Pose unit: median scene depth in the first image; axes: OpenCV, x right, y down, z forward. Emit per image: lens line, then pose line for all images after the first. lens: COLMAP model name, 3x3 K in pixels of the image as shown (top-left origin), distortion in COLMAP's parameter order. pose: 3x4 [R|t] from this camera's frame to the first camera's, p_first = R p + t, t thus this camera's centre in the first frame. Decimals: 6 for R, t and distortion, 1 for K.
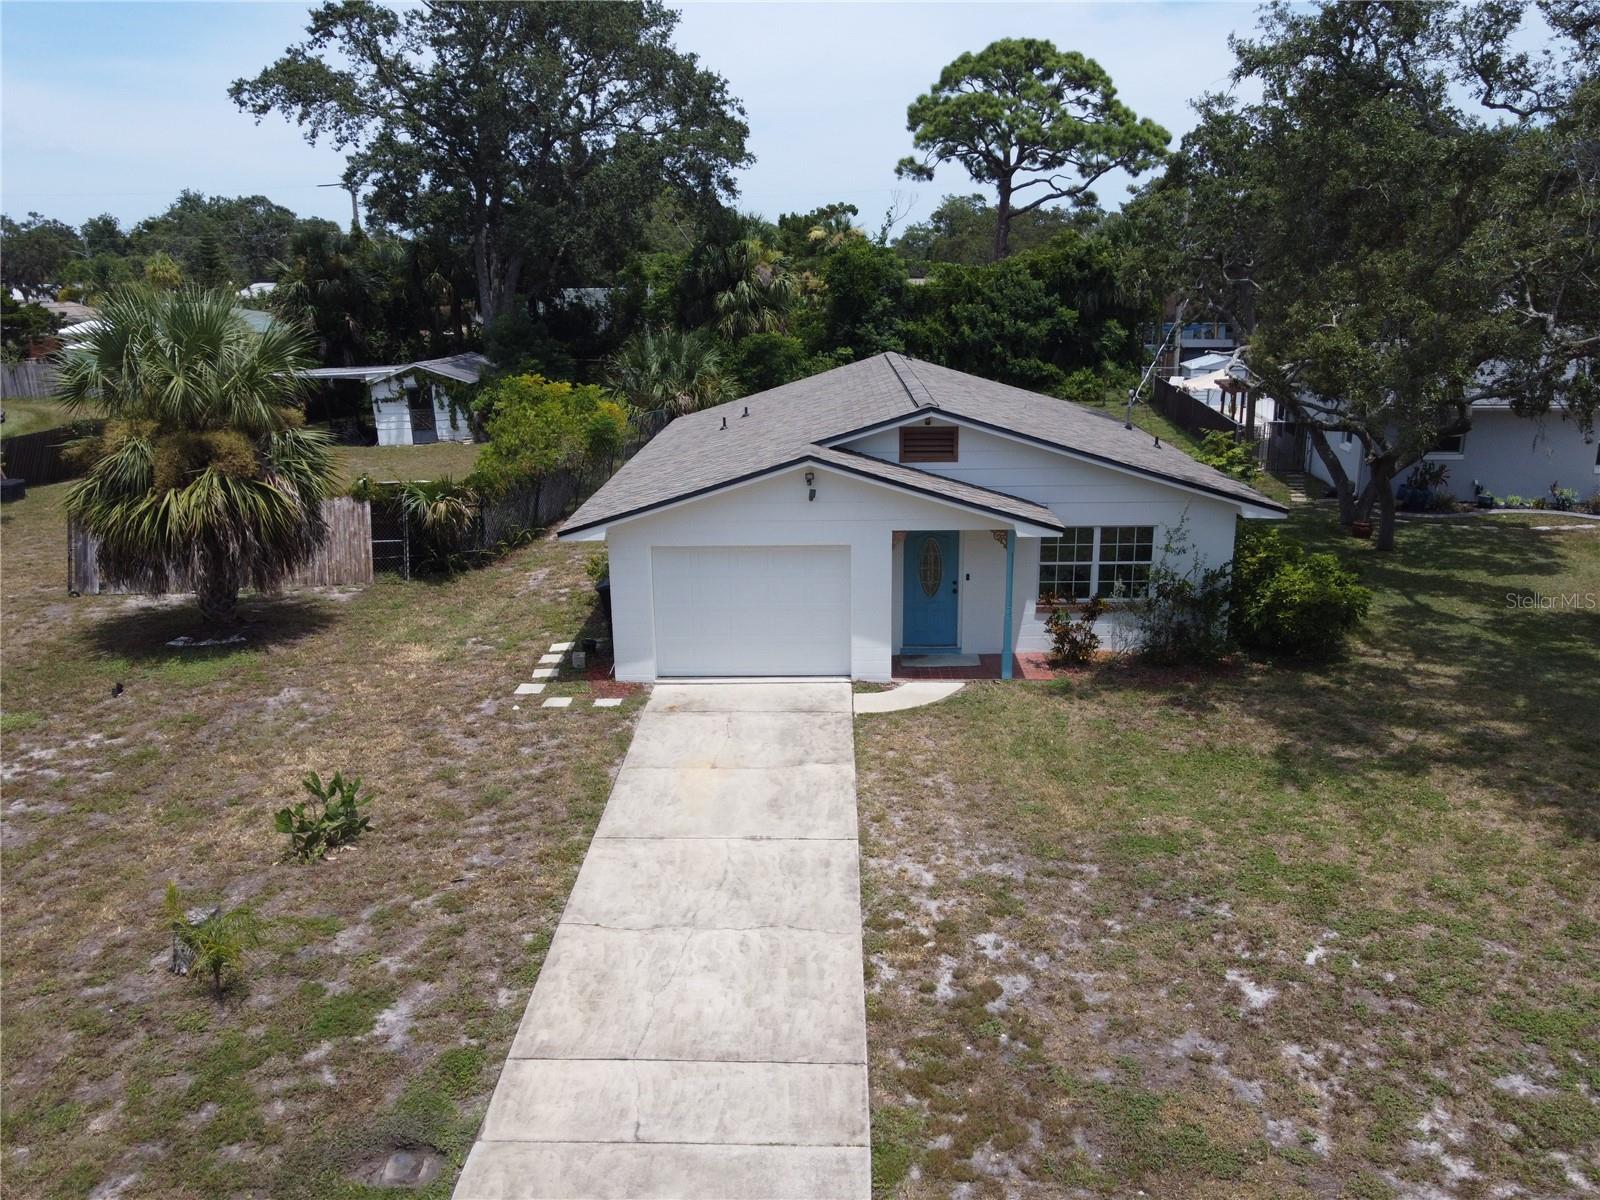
lens RADIAL K [[1222.4, 0, 805.8], [0, 1222.4, 601.0], [0, 0, 1]] dist [0.006932, 0.020646]
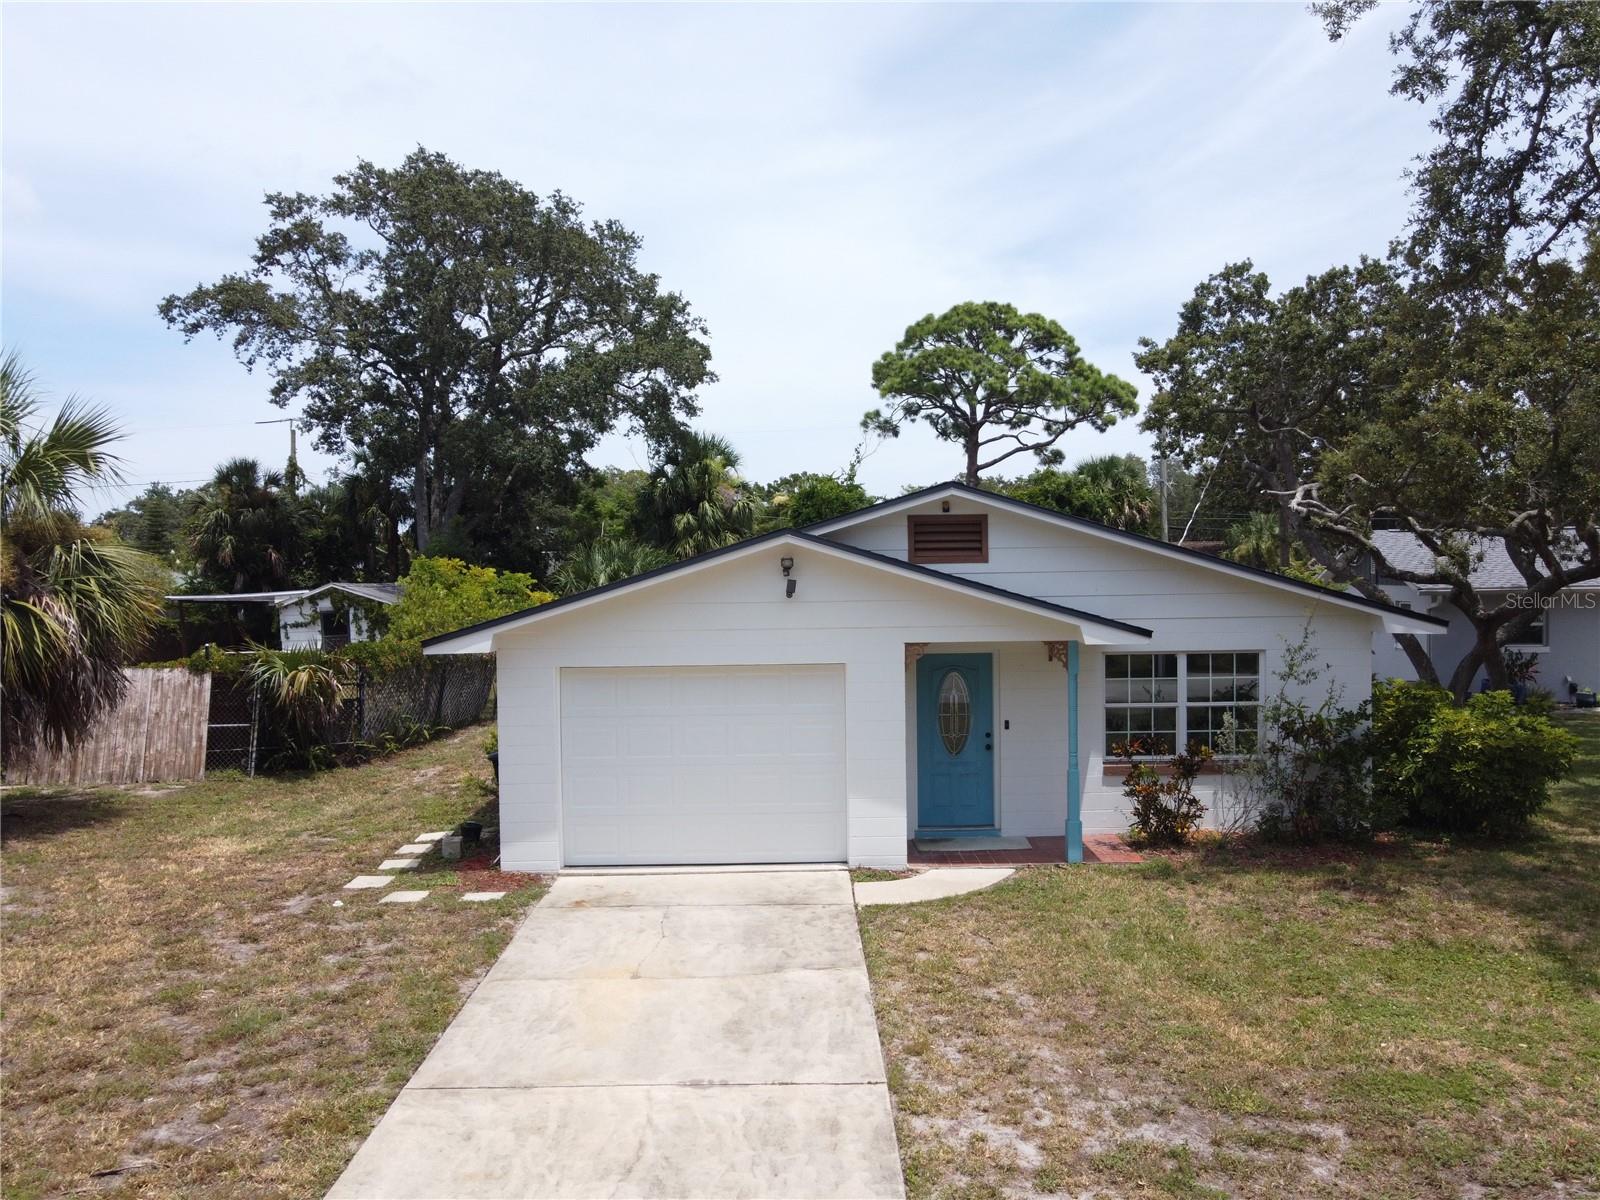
lens RADIAL K [[1222.4, 0, 805.6], [0, 1222.4, 602.1], [0, 0, 1]] dist [0.006932, 0.020646]
pose [[0.999512, -0.001601, 0.031203, -0.007811], [0.009096, 0.970339, -0.241577, 0.085217], [-0.029890, 0.241743, 0.969880, 0.300657]]
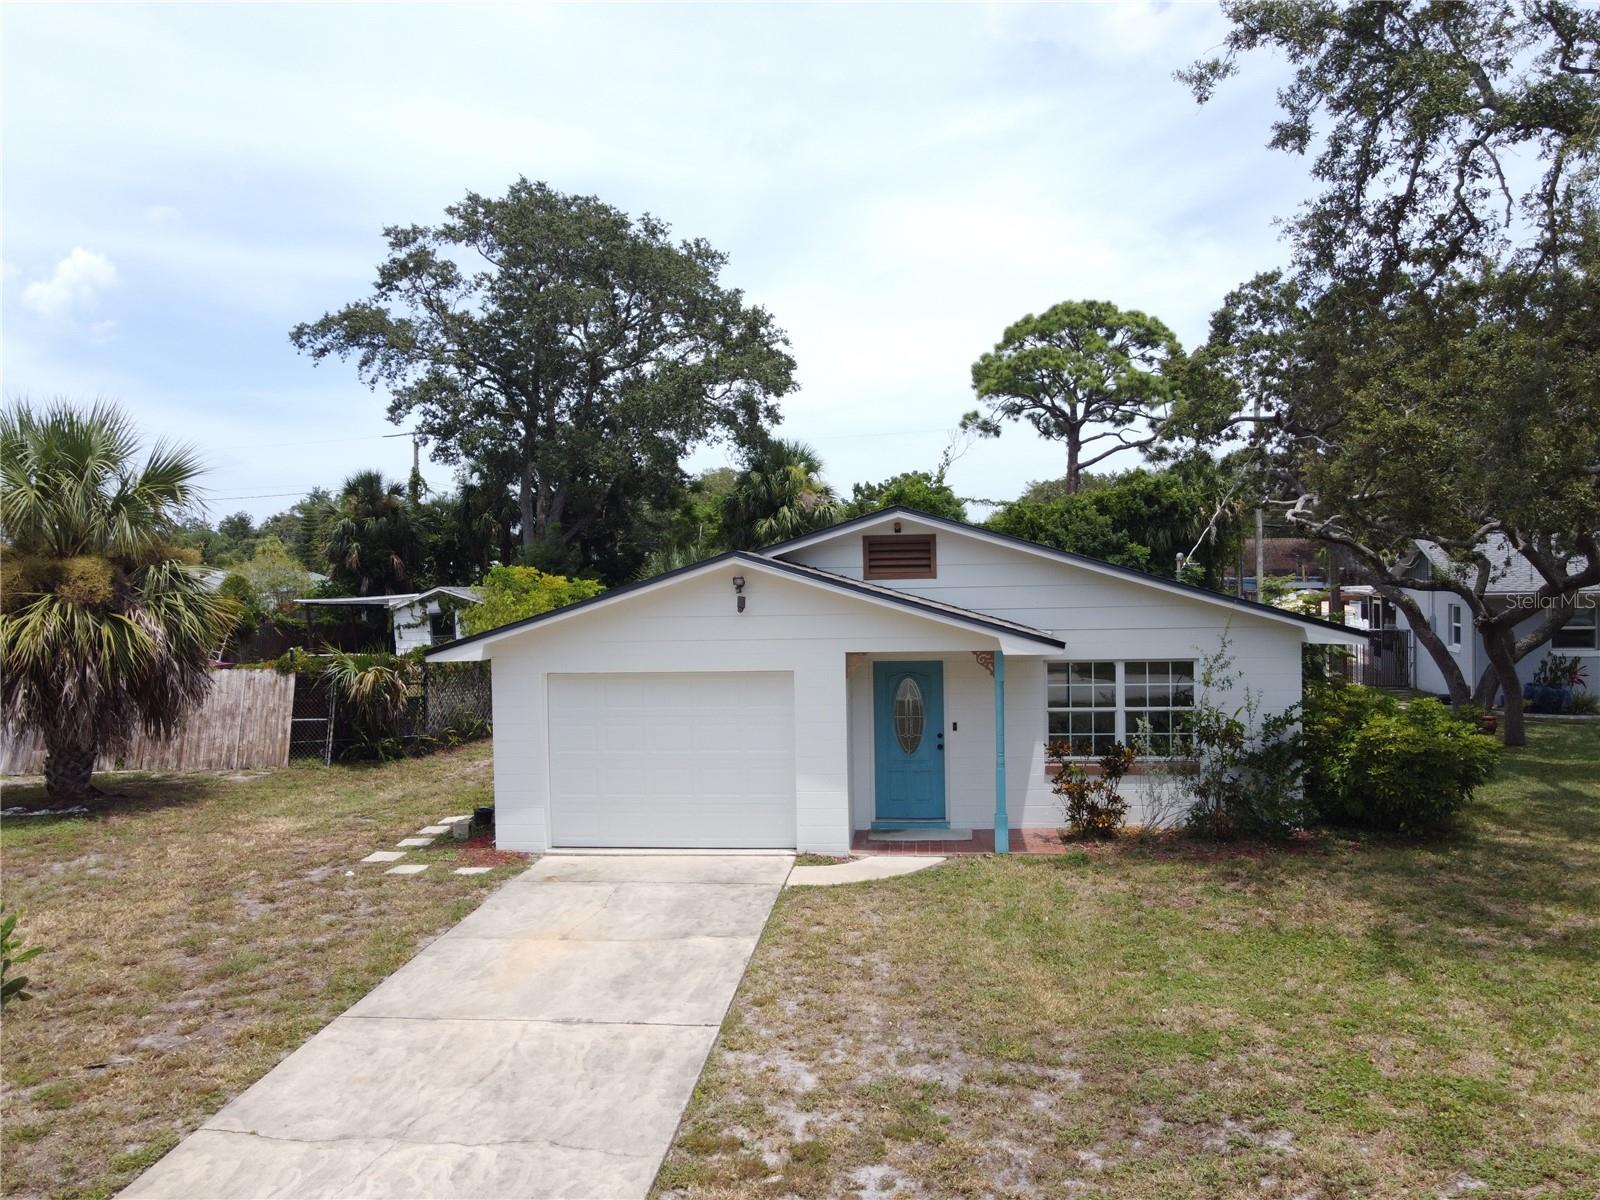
lens RADIAL K [[1222.4, 0, 806.0], [0, 1222.4, 603.1], [0, 0, 1]] dist [0.006932, 0.020646]
pose [[0.996664, -0.003974, -0.081518, 0.104500], [-0.015485, 0.971464, -0.236681, 0.093197], [0.080133, 0.237154, 0.968162, 0.222956]]
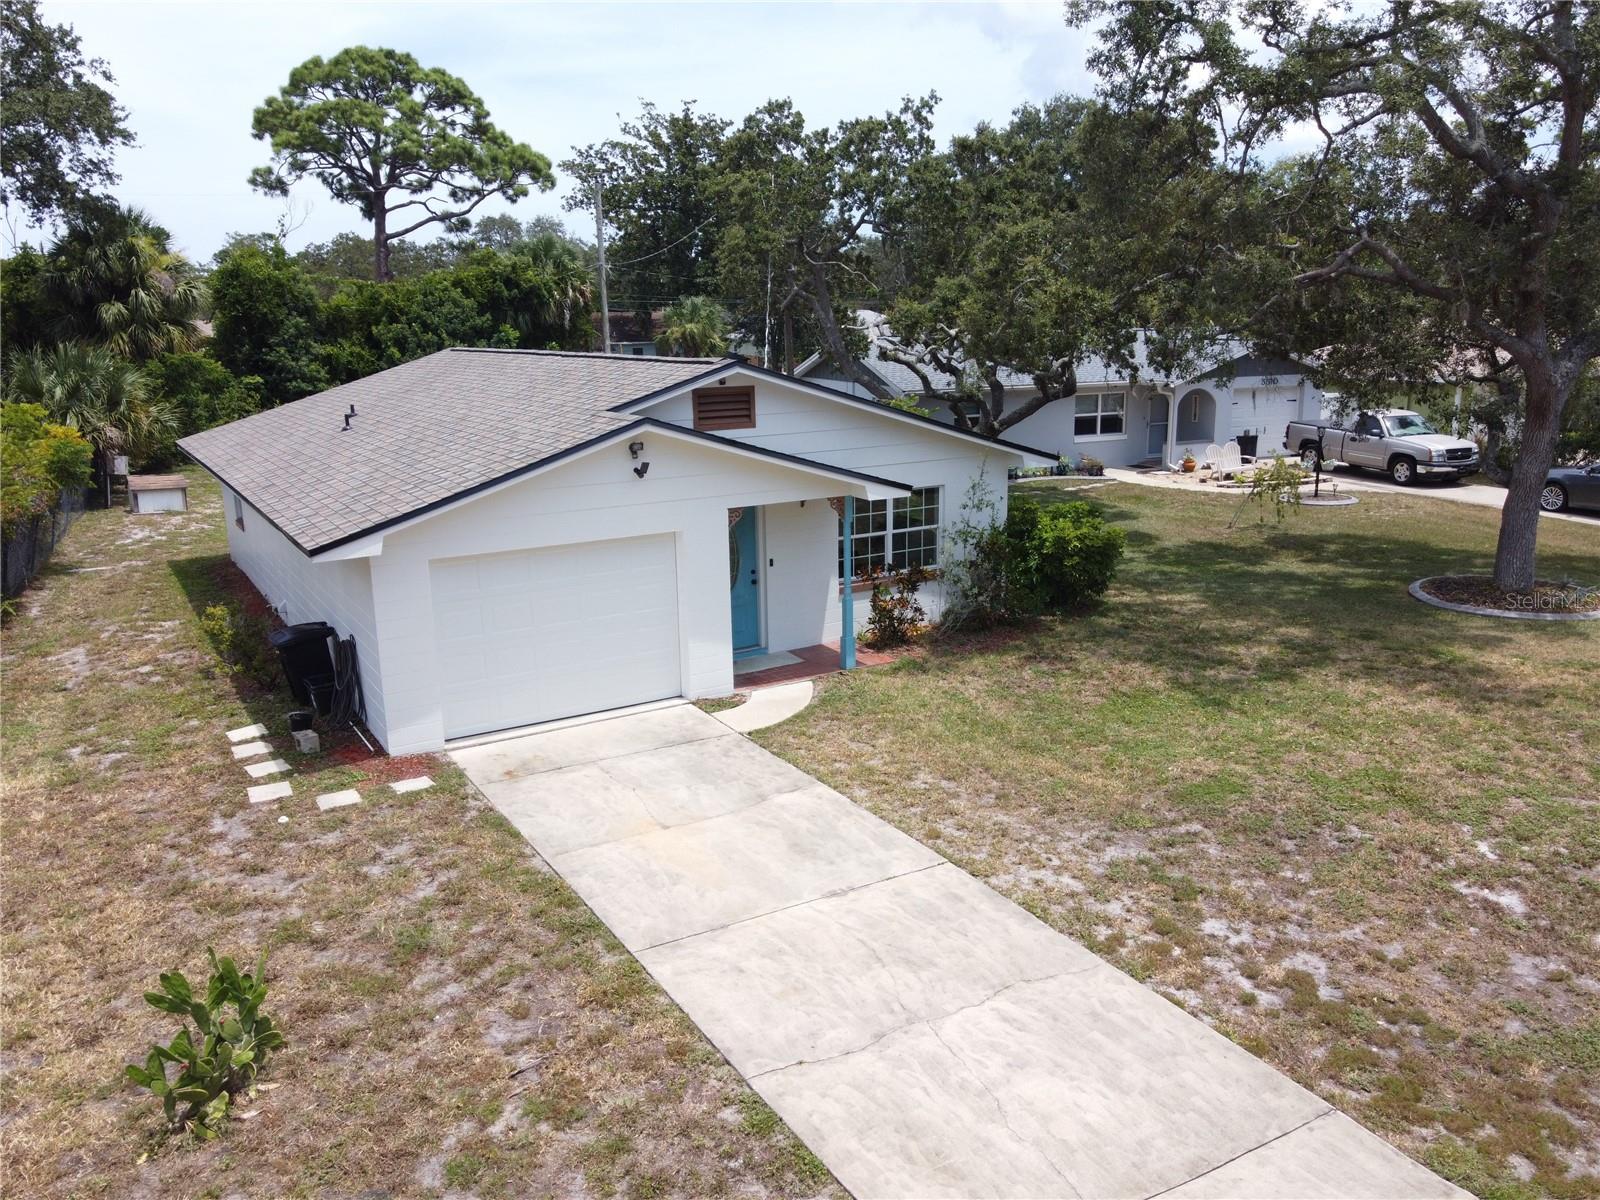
lens RADIAL K [[1222.4, 0, 803.7], [0, 1222.4, 600.9], [0, 0, 1]] dist [0.006932, 0.020646]
pose [[0.844792, -0.124517, 0.520406, -0.307258], [0.147035, 0.989129, -0.002017, 0.012590], [-0.514497, 0.078222, 0.853917, 0.264978]]
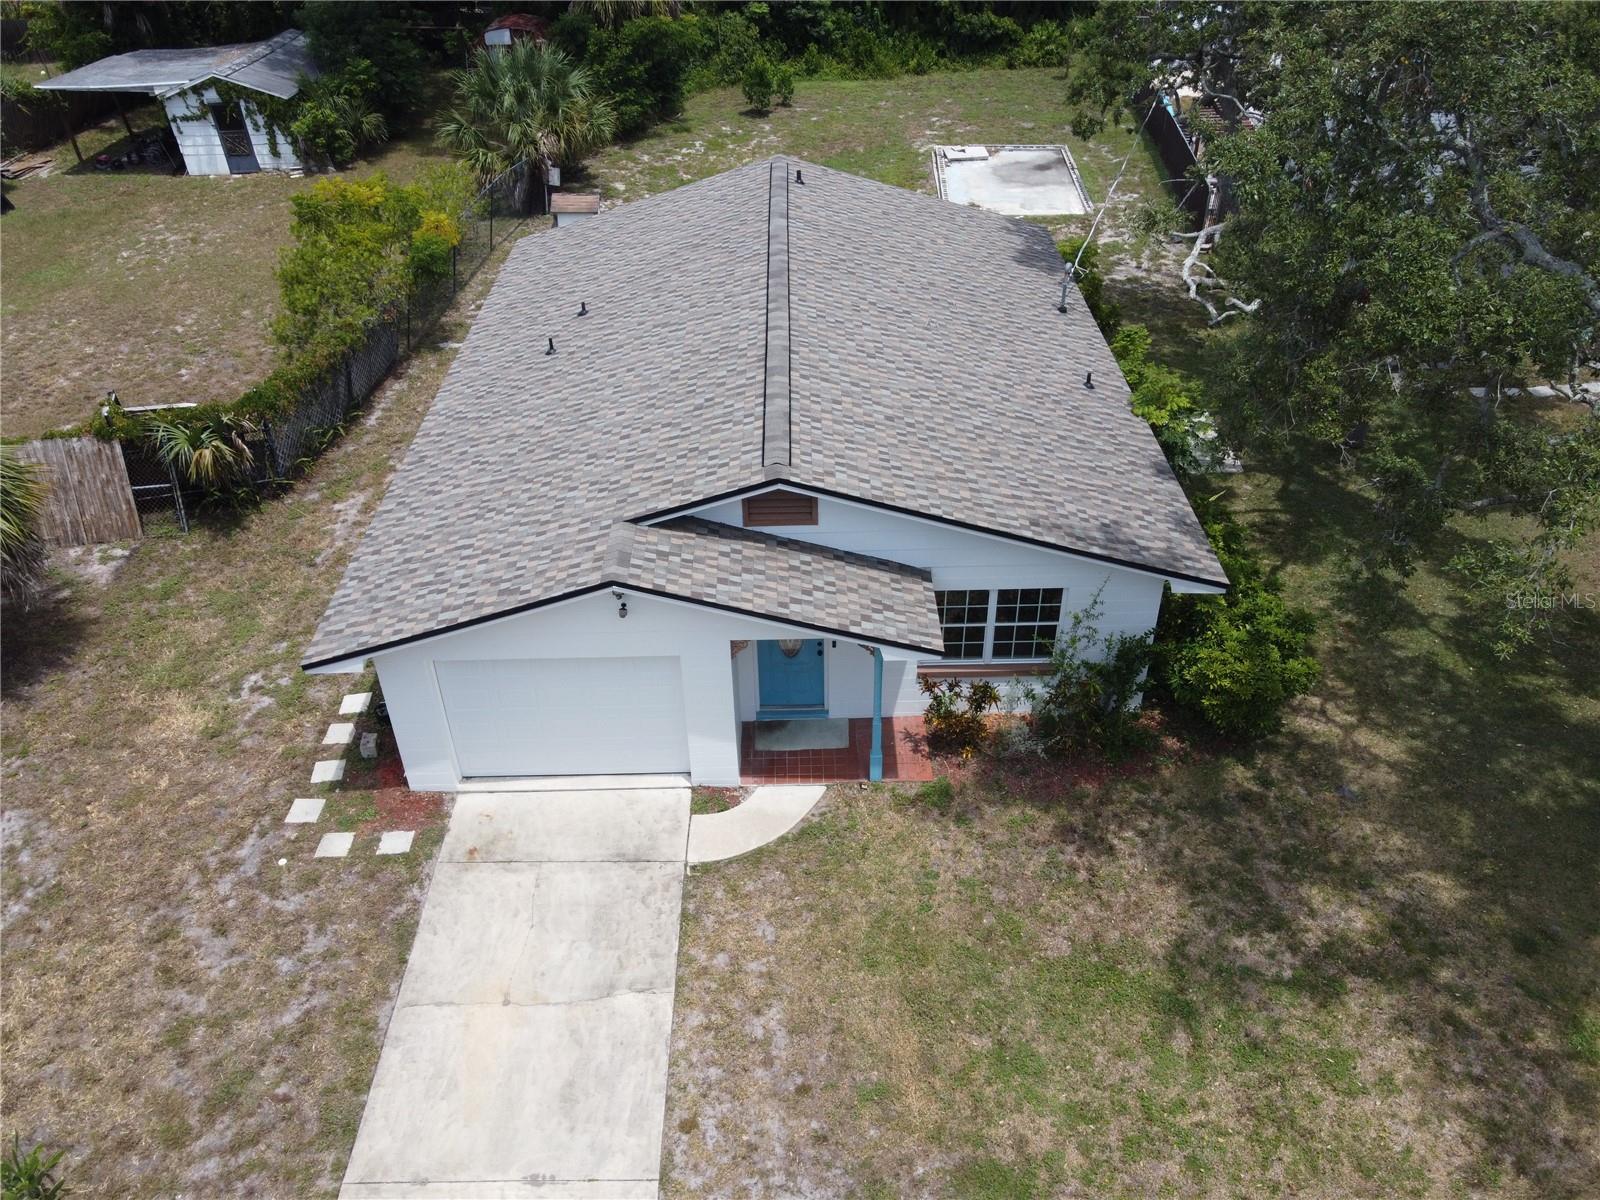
lens RADIAL K [[1222.4, 0, 807.7], [0, 1222.4, 599.1], [0, 0, 1]] dist [0.006932, 0.020646]
pose [[0.999359, -0.022086, 0.028162, 0.094603], [0.010797, 0.936263, 0.351133, -0.345225], [-0.034122, -0.350604, 0.935902, 0.251382]]
